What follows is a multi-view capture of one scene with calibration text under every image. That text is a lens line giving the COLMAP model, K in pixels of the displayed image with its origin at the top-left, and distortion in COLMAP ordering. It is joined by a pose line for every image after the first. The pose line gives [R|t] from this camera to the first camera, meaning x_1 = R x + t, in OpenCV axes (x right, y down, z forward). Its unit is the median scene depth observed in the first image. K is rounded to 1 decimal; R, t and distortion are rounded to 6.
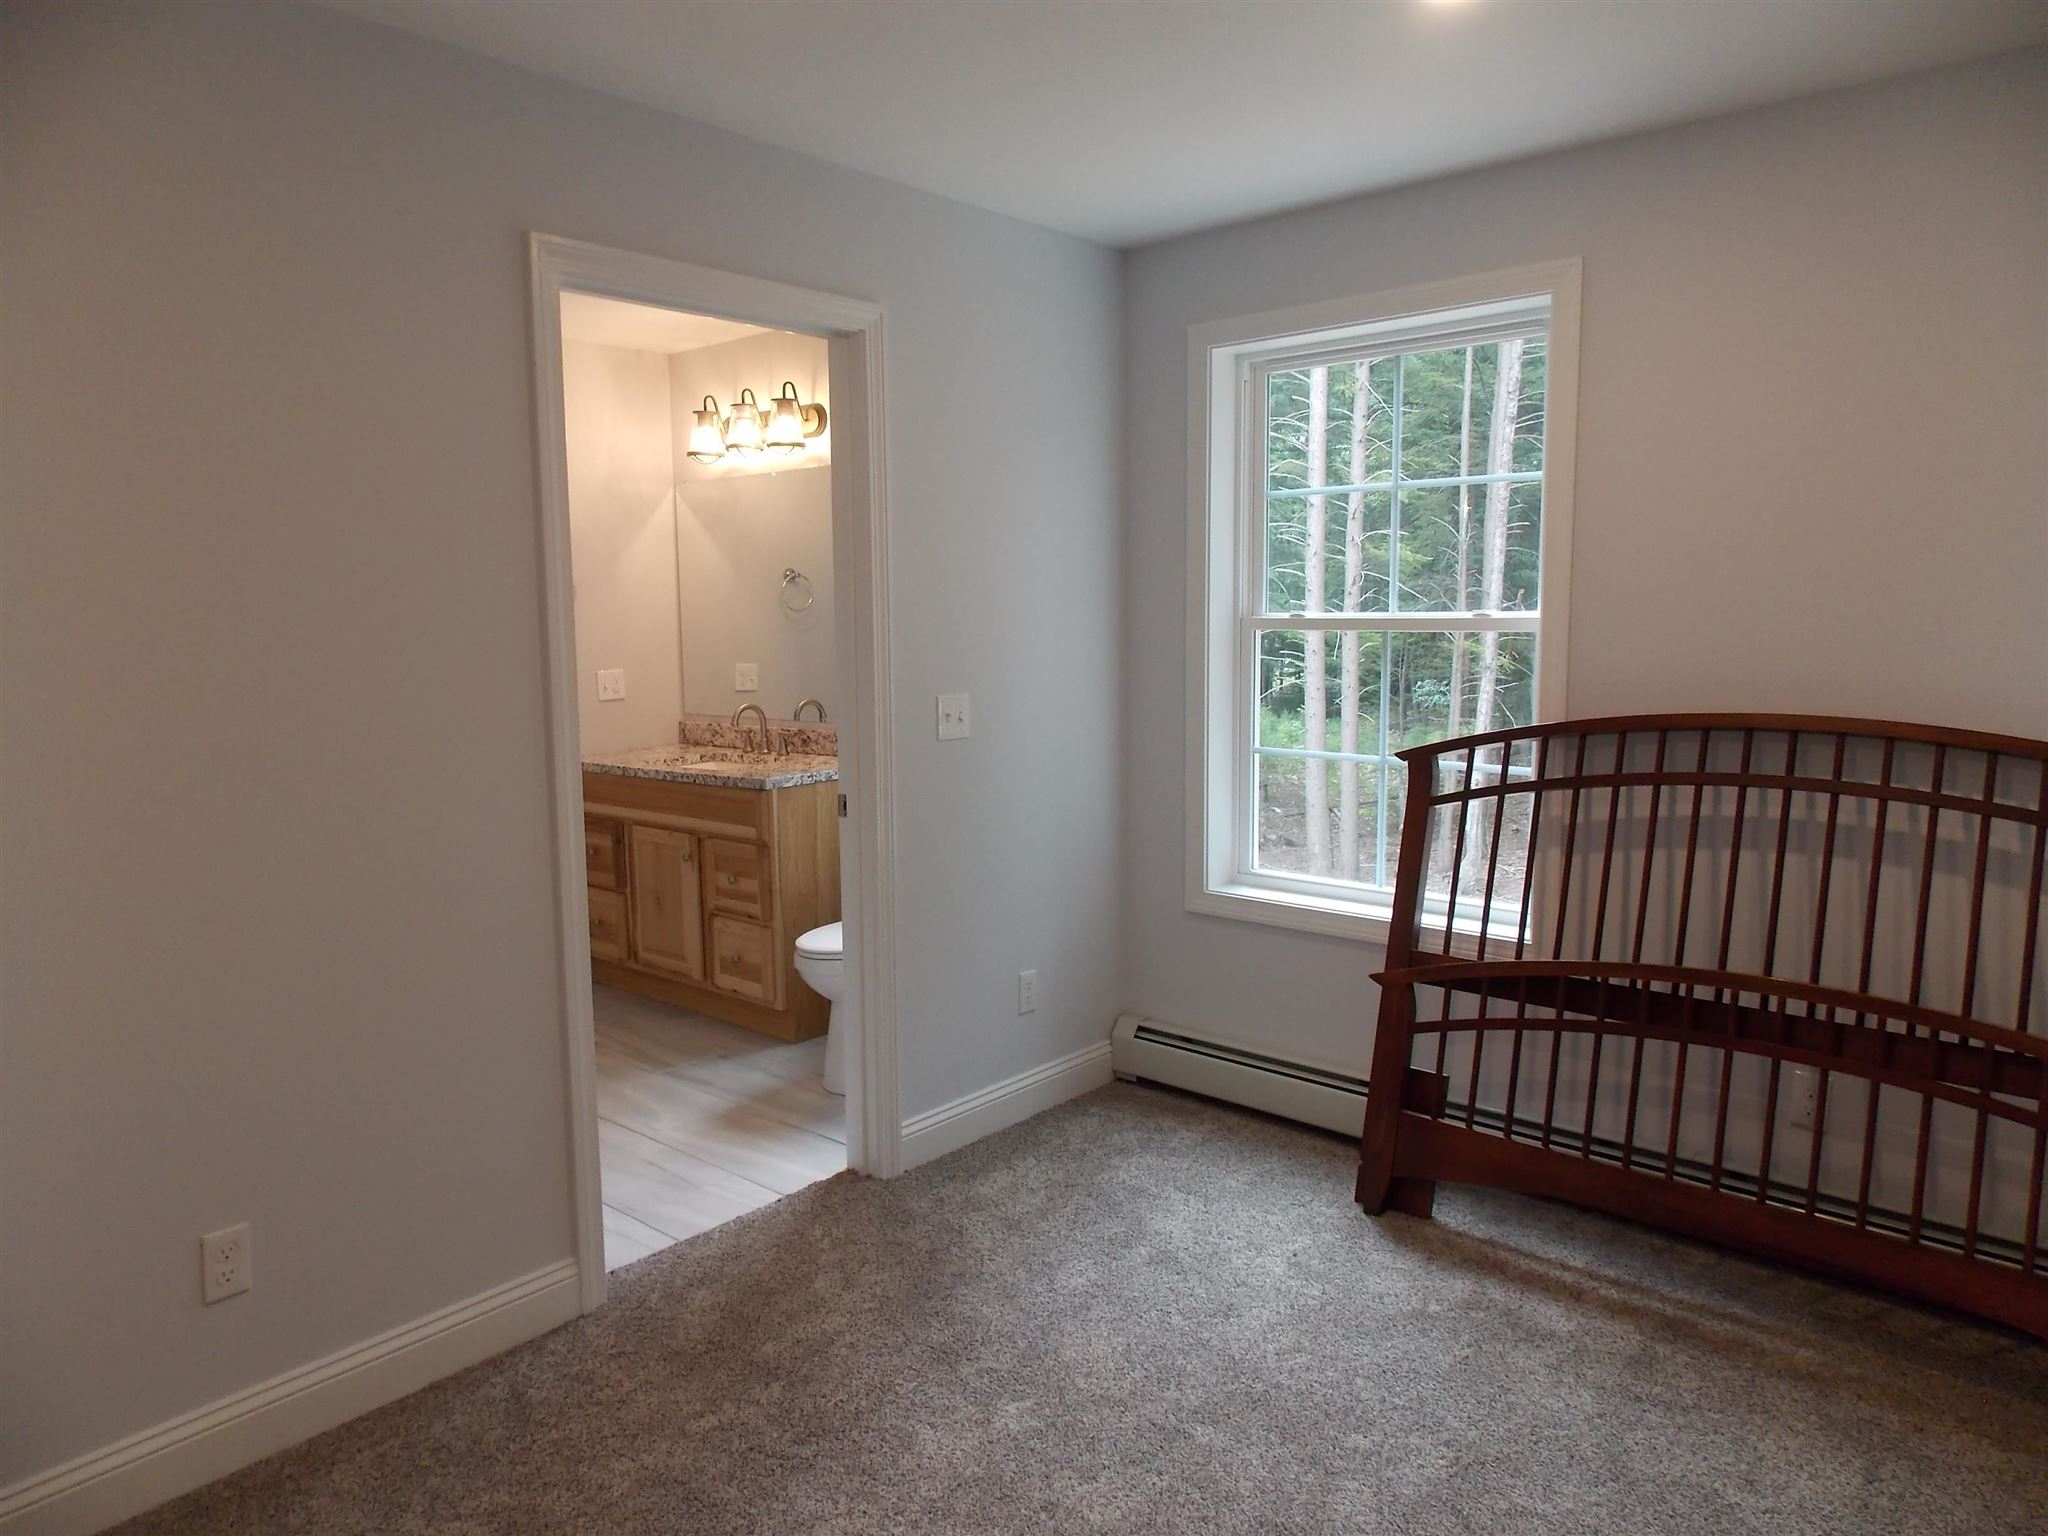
lens RADIAL K [[1365.0, 0, 1021.3], [0, 1365.0, 751.3], [0, 0, 1]] dist [0.015319, -0.002825]
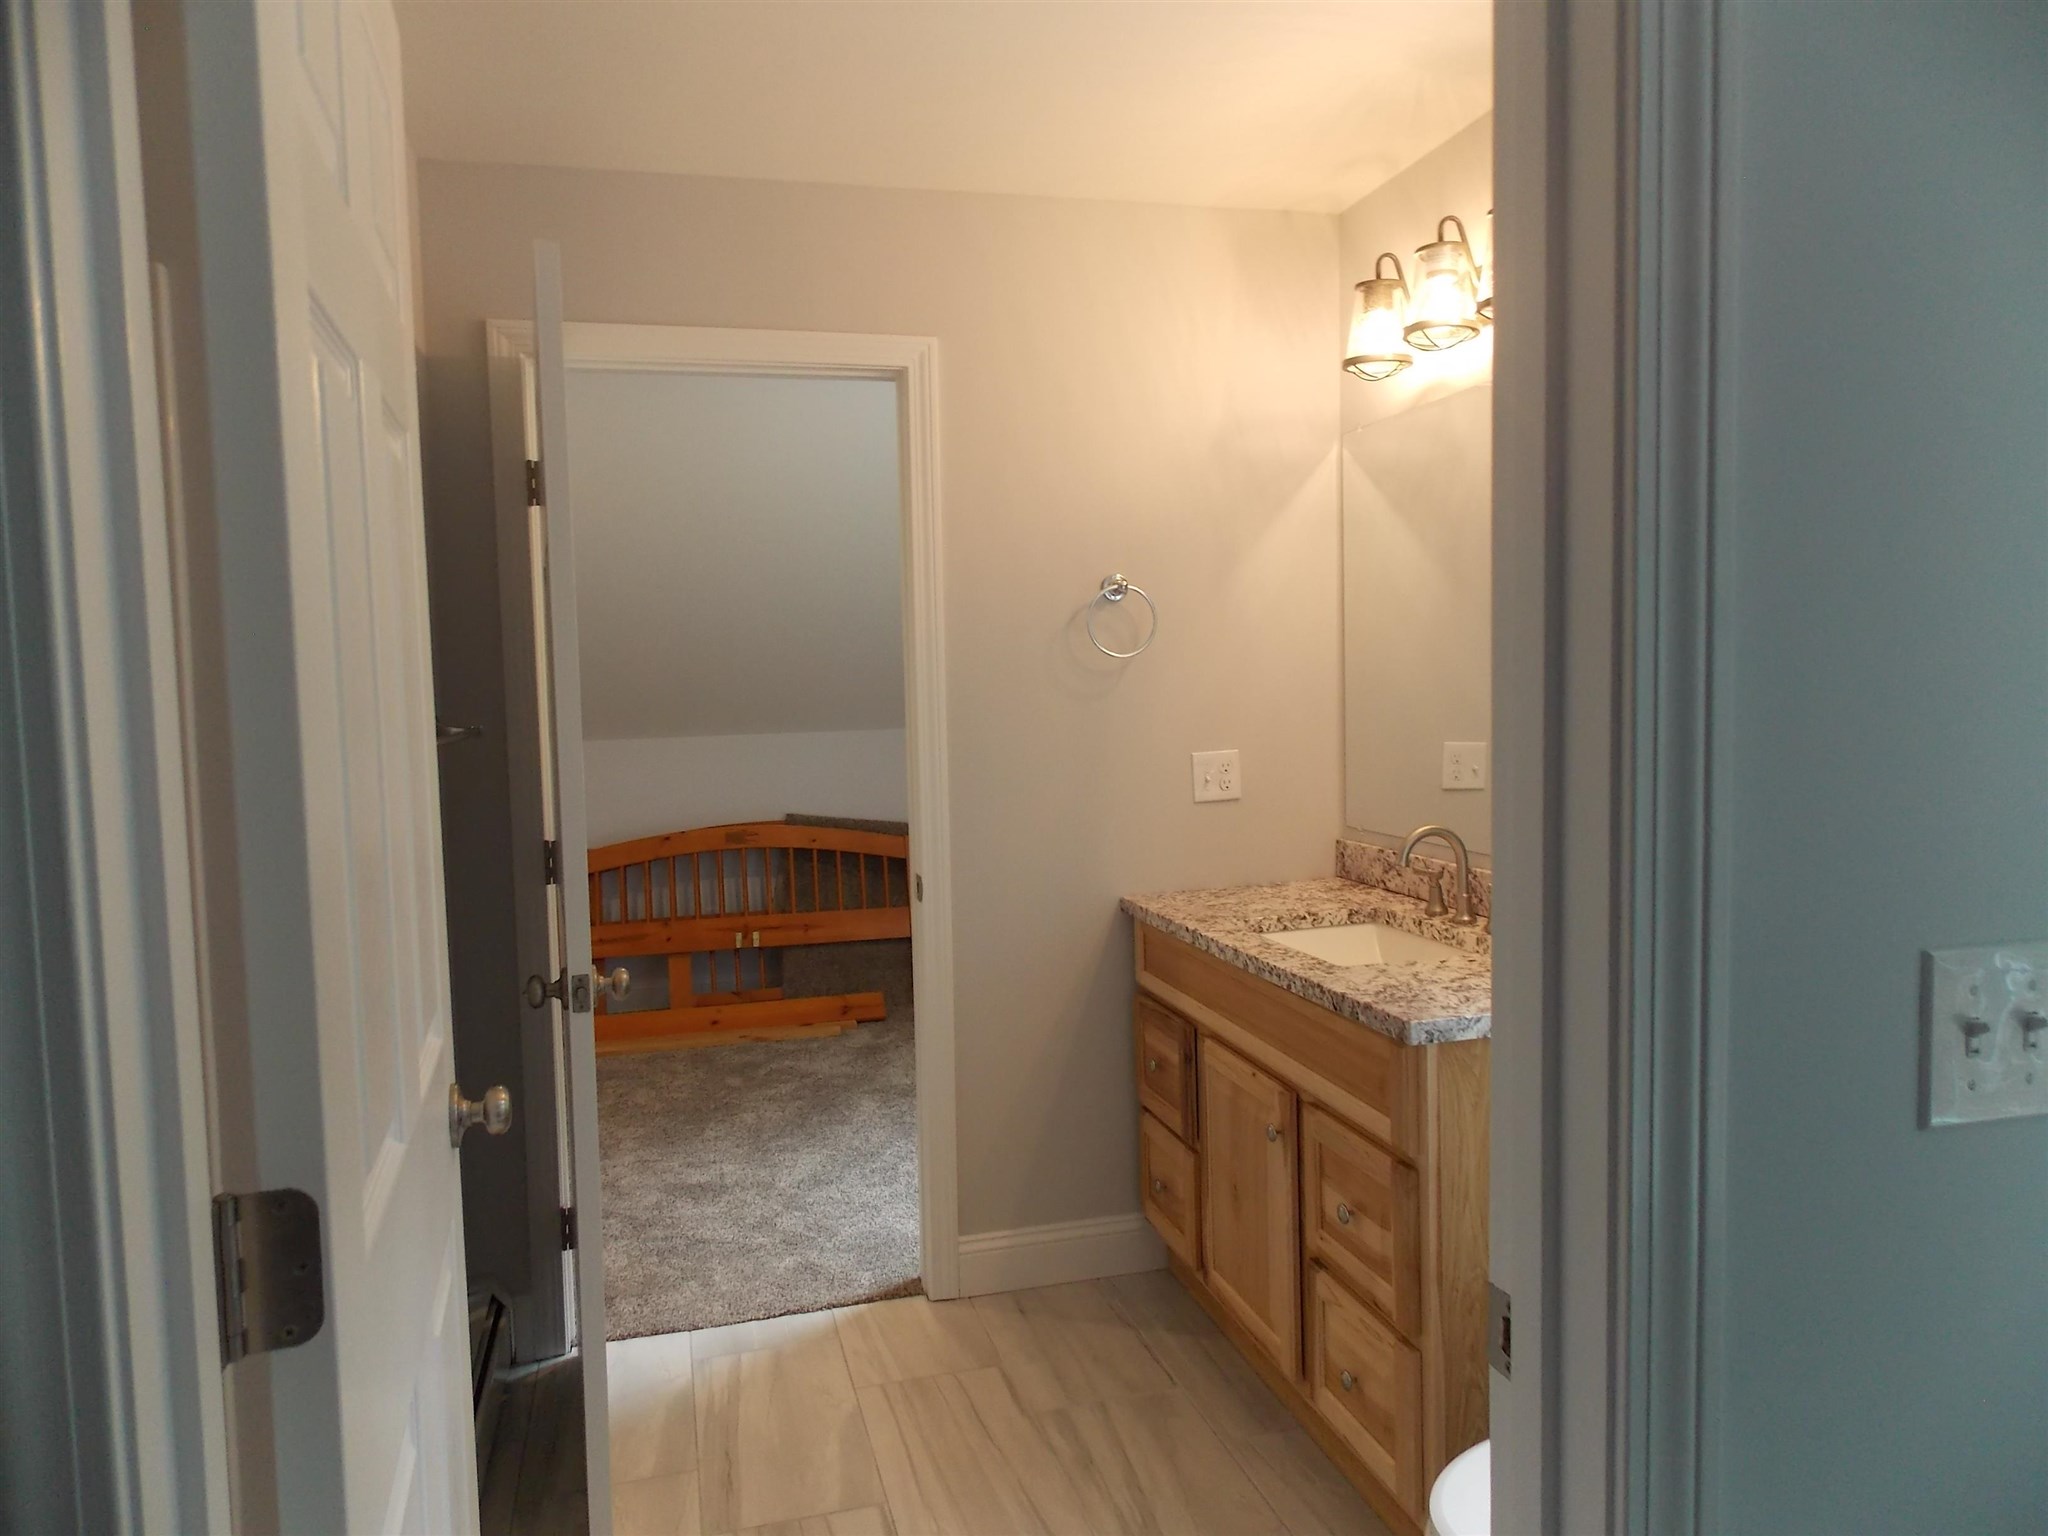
lens RADIAL K [[1366.7, 0, 1015.9], [0, 1366.7, 758.3], [0, 0, 1]] dist [0.008152, -0.000094]
pose [[0.828543, 0.028674, -0.559191, -0.042372], [-0.047416, 0.998694, -0.019044, -0.043797], [0.557914, 0.042294, 0.828820, 0.492534]]
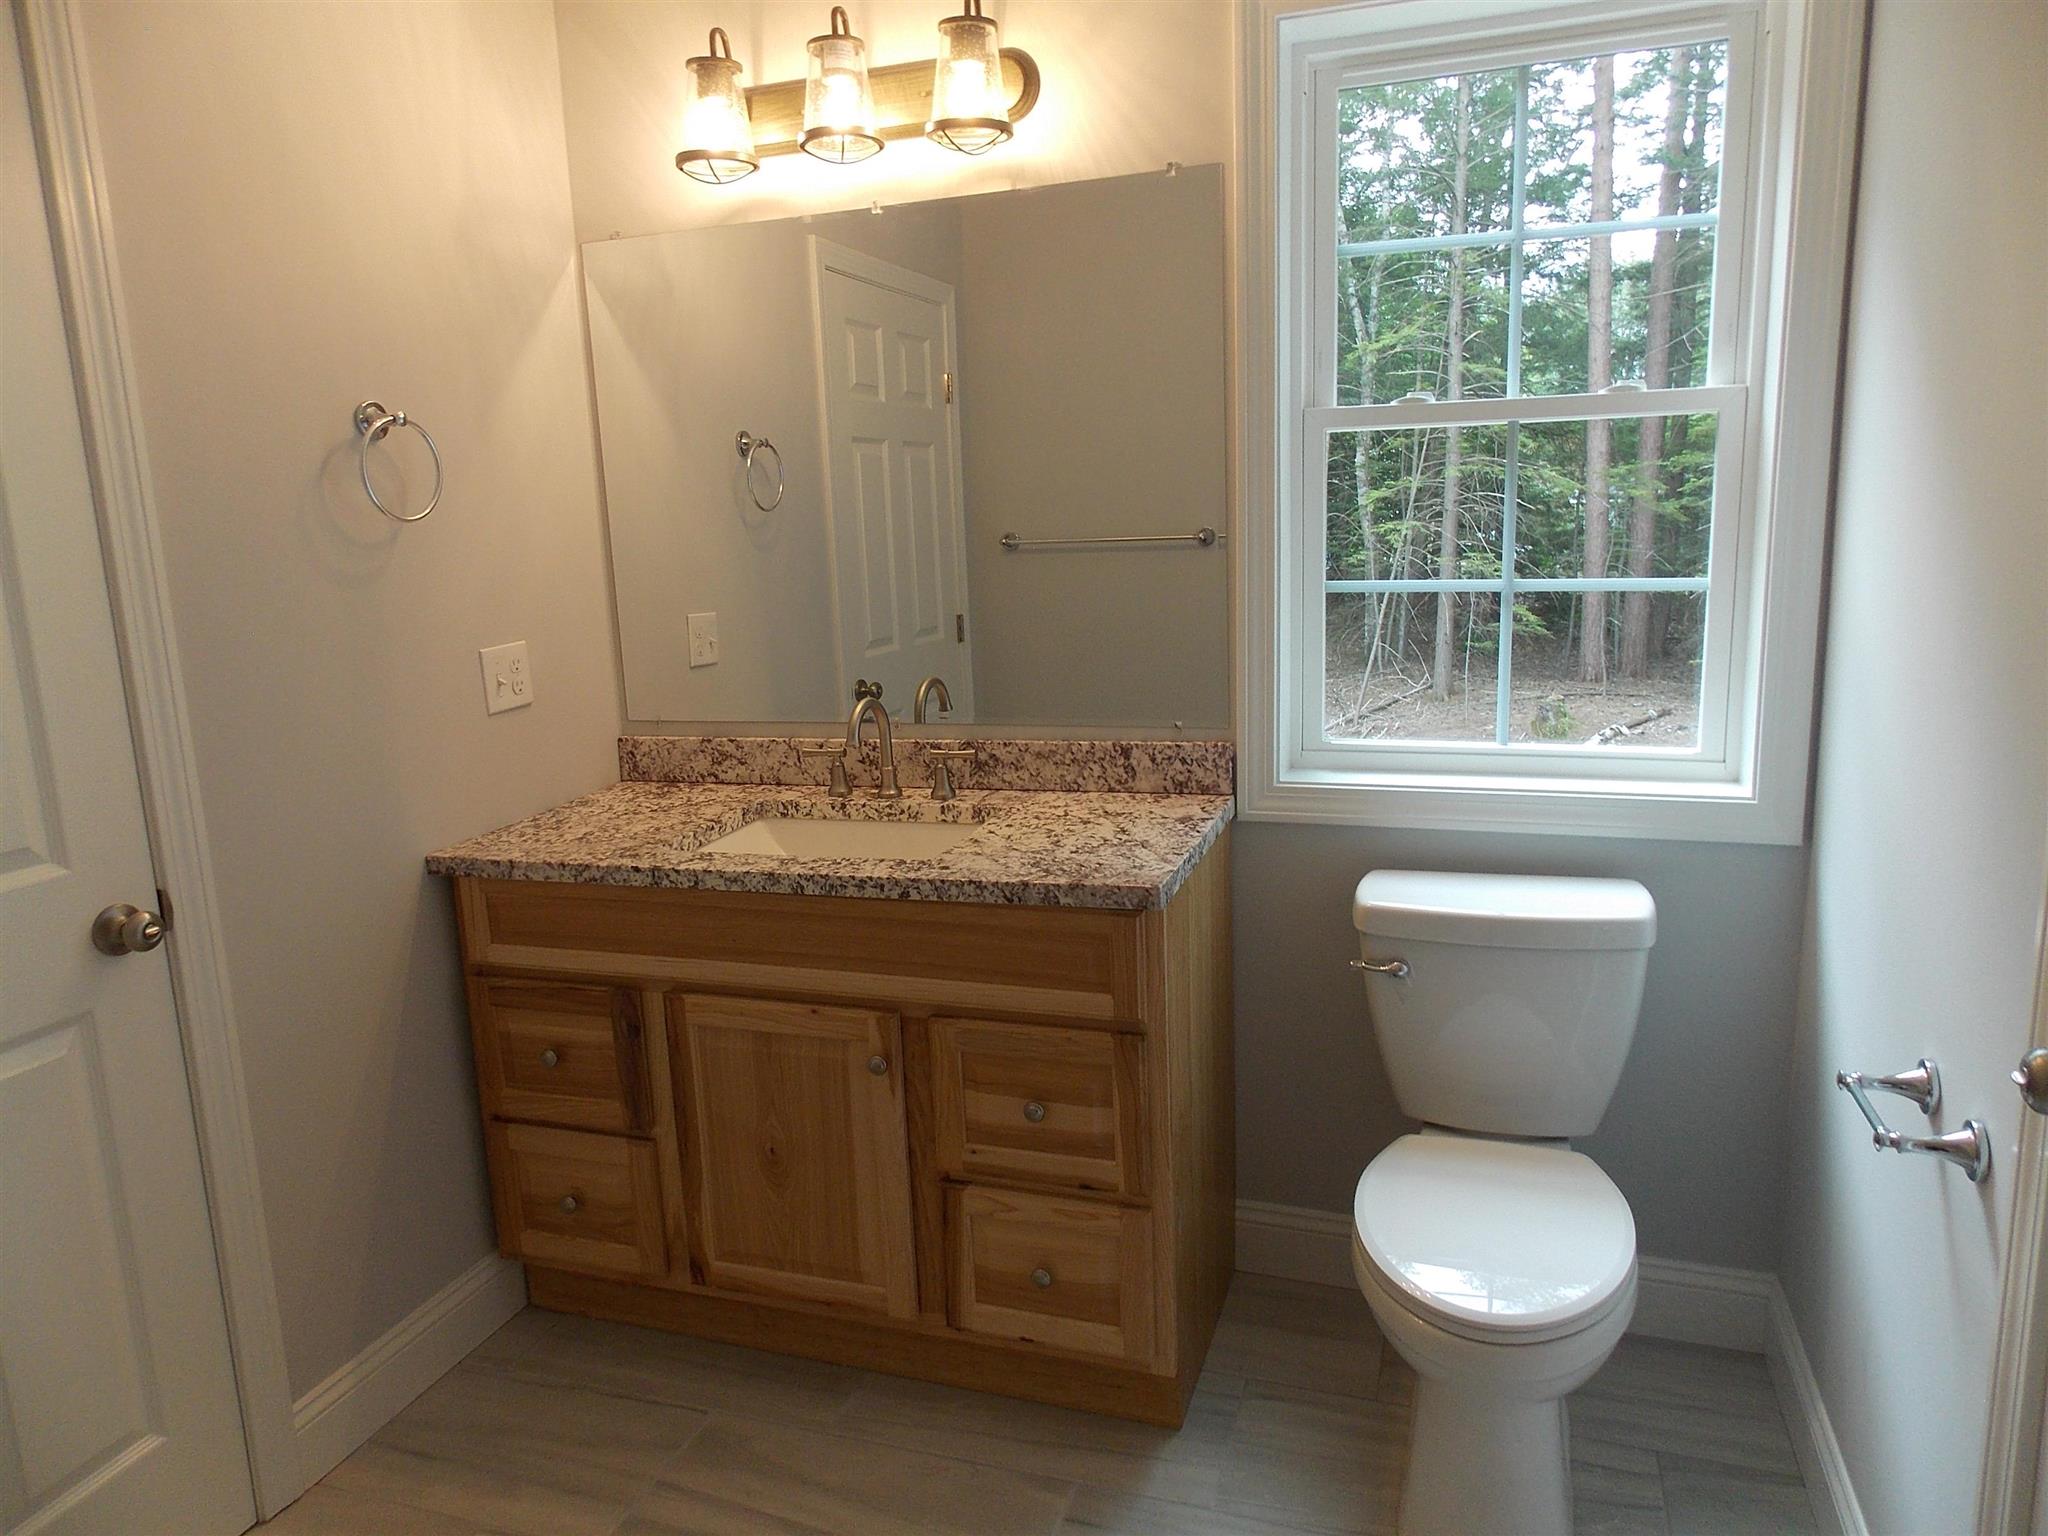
lens RADIAL K [[1365.0, 0, 1021.3], [0, 1365.0, 751.3], [0, 0, 1]] dist [0.015319, -0.002825]
pose [[0.927828, -0.094008, 0.360967, -0.332449], [0.070693, 0.994499, 0.077292, -0.050857], [-0.366247, -0.046196, 0.929370, 0.545046]]
